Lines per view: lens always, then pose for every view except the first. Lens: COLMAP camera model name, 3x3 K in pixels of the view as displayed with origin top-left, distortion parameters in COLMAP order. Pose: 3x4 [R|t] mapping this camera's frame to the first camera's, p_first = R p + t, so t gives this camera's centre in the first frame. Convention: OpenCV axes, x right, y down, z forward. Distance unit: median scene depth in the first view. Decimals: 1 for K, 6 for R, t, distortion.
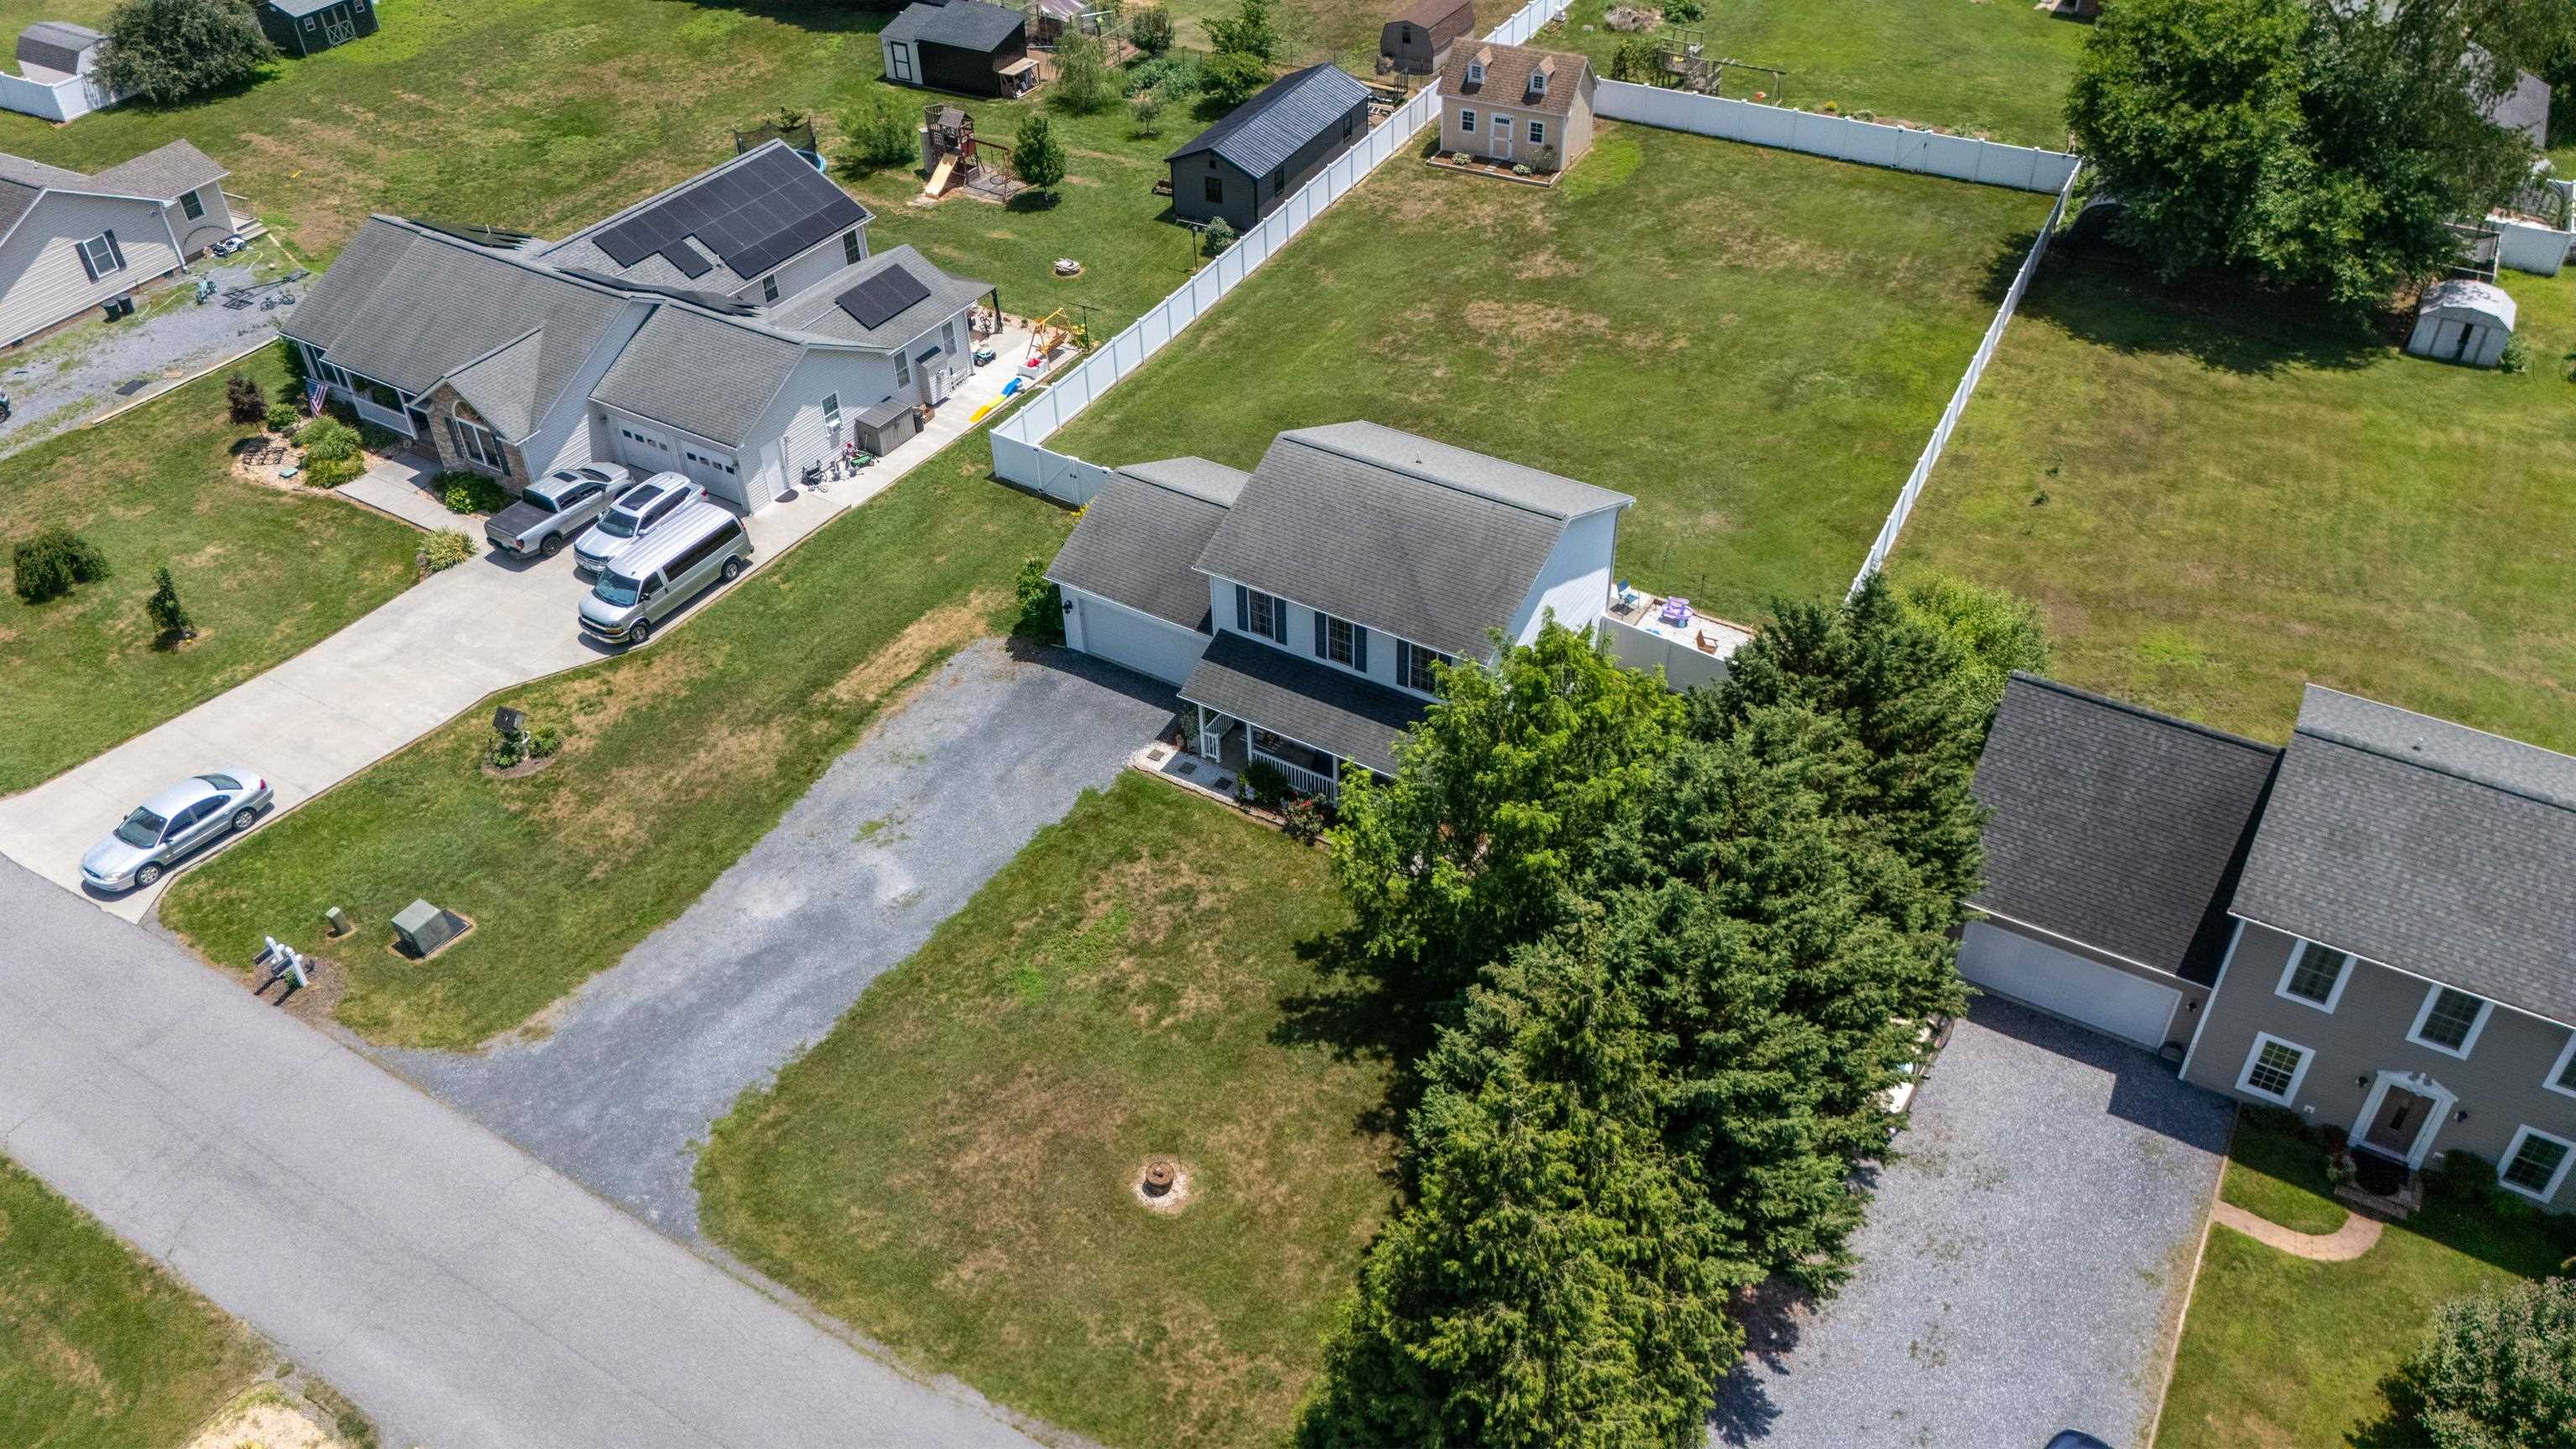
lens RADIAL K [[1906.0, 0, 1285.1], [0, 1906.0, 726.8], [0, 0, 1]] dist [0.074224, -0.071694]
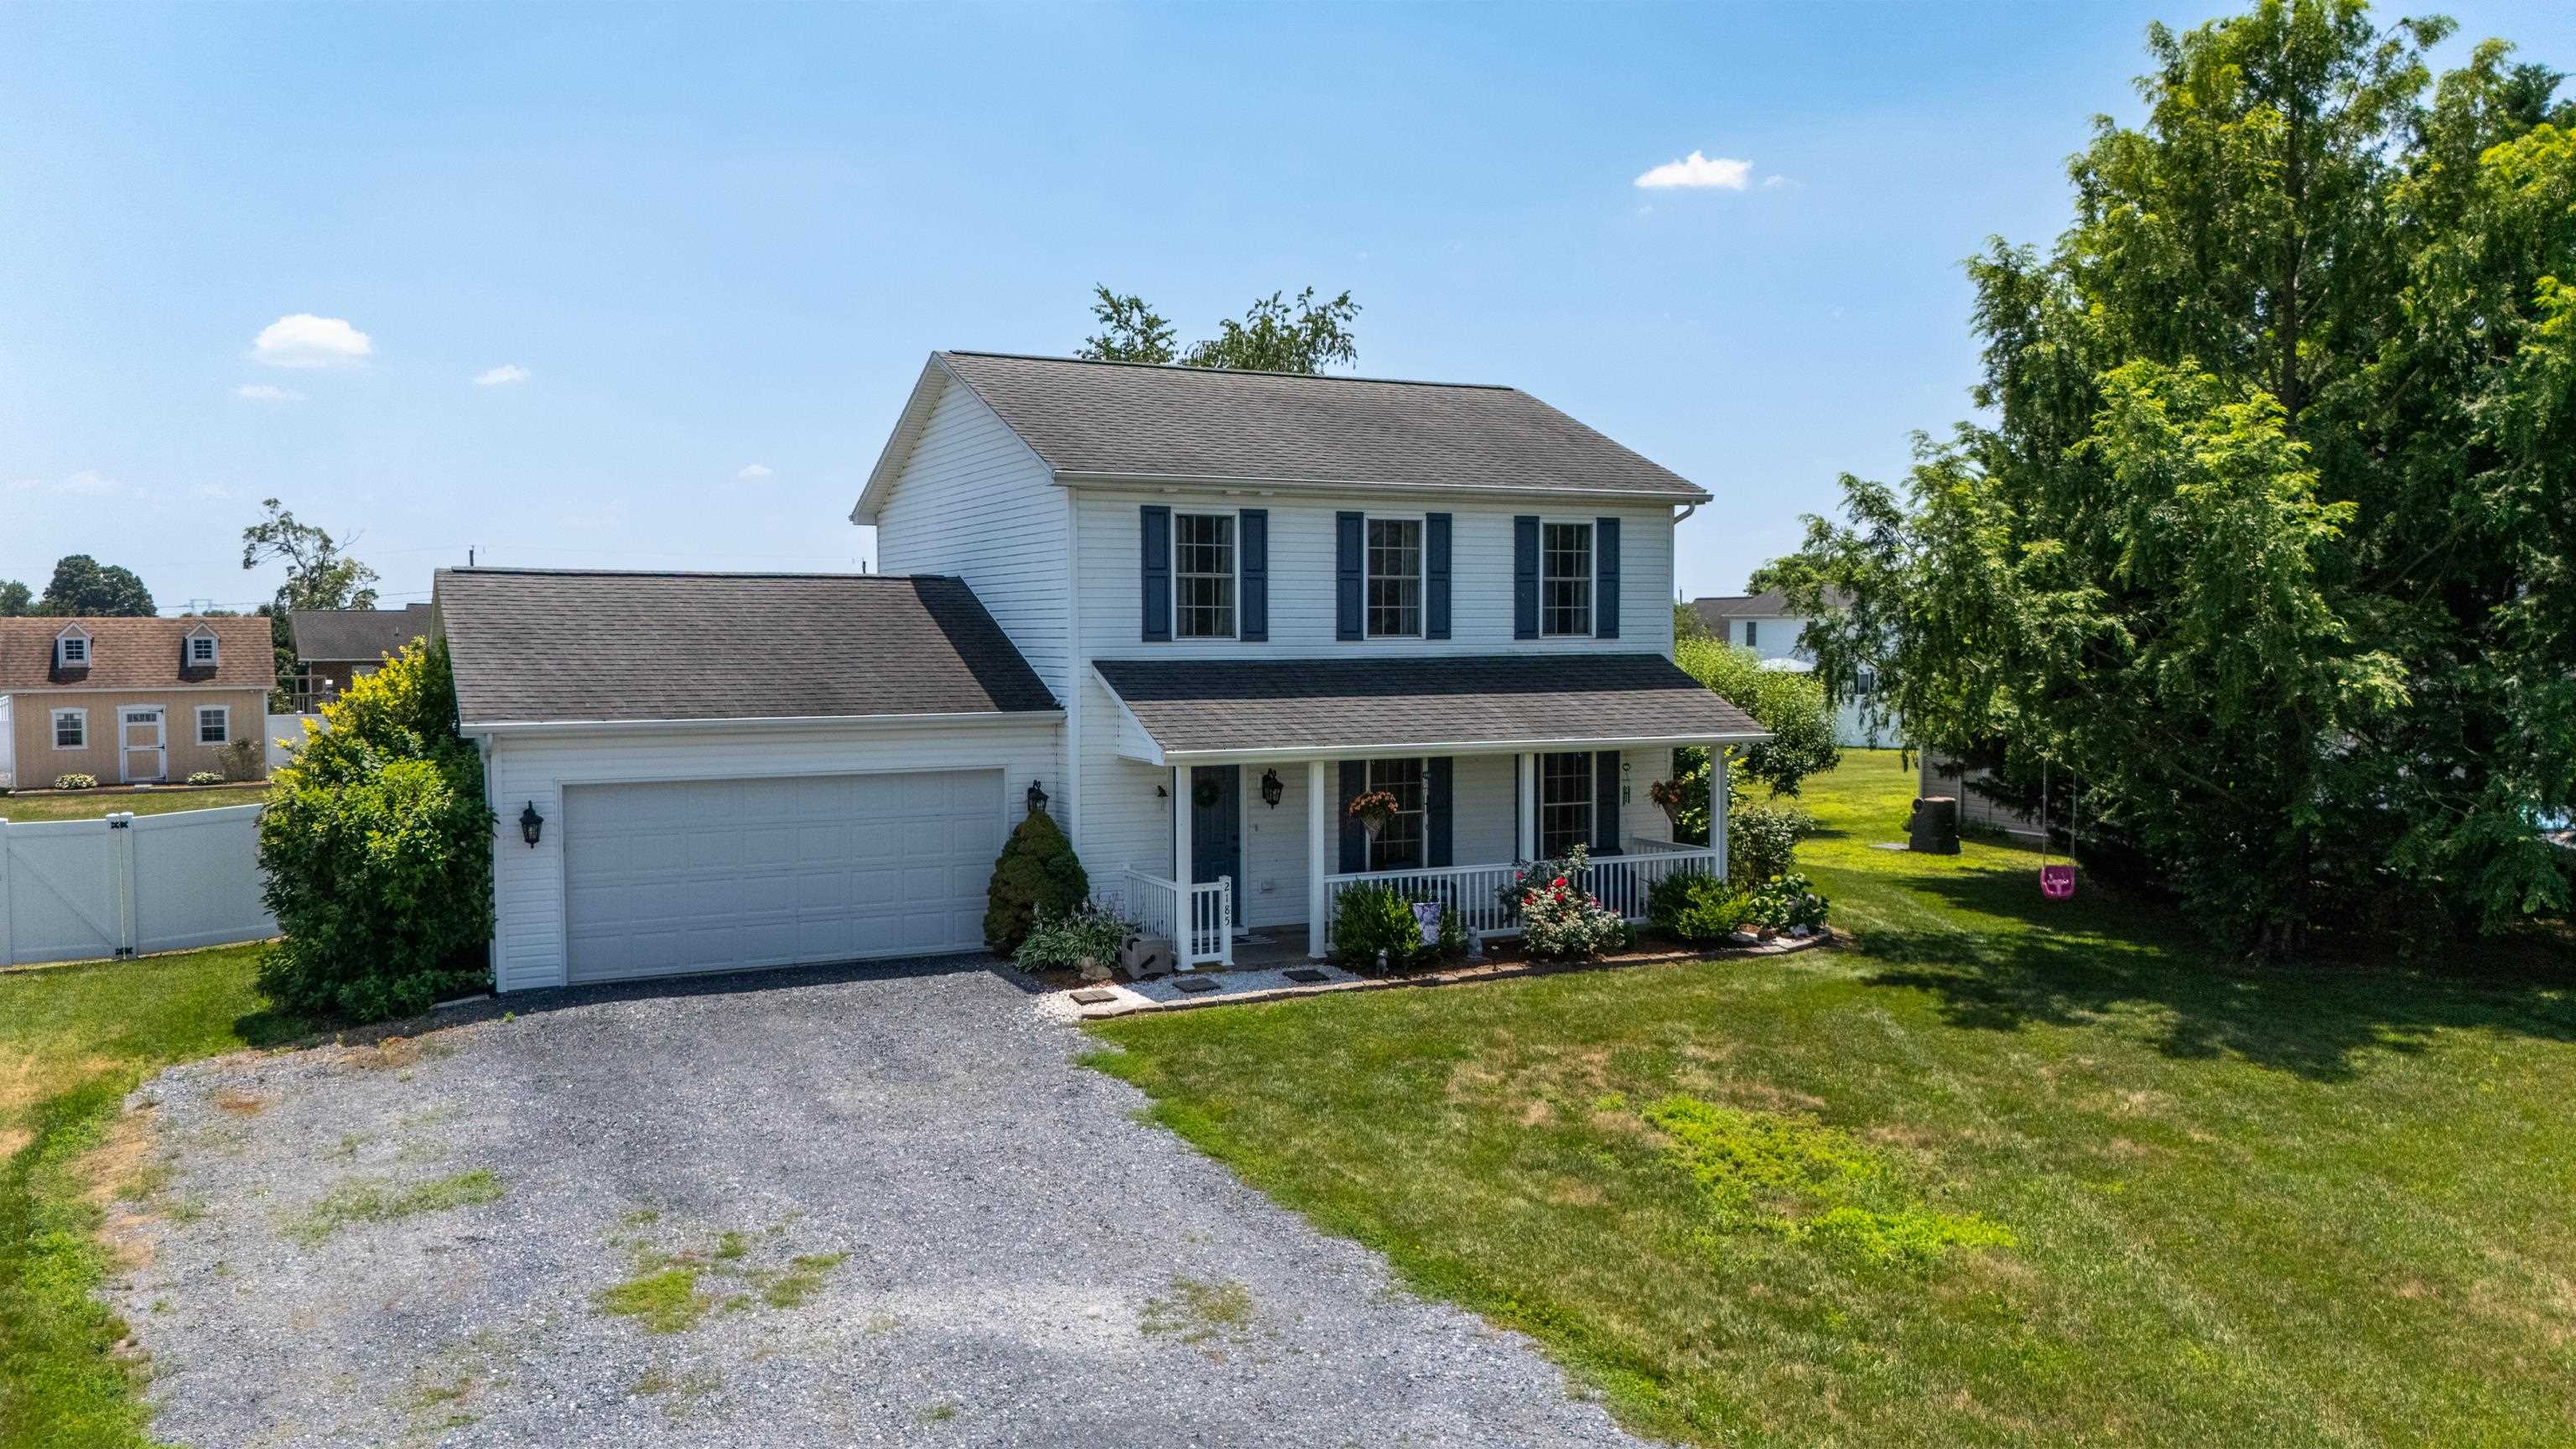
lens RADIAL K [[1910.6, 0, 1288.0], [0, 1910.6, 724.5], [0, 0, 1]] dist [0.066665, -0.072336]
pose [[0.523220, -0.018684, 0.851993, -0.286616], [0.525532, 0.794100, -0.305322, 0.083489], [-0.670863, 0.607500, 0.425308, 0.649357]]
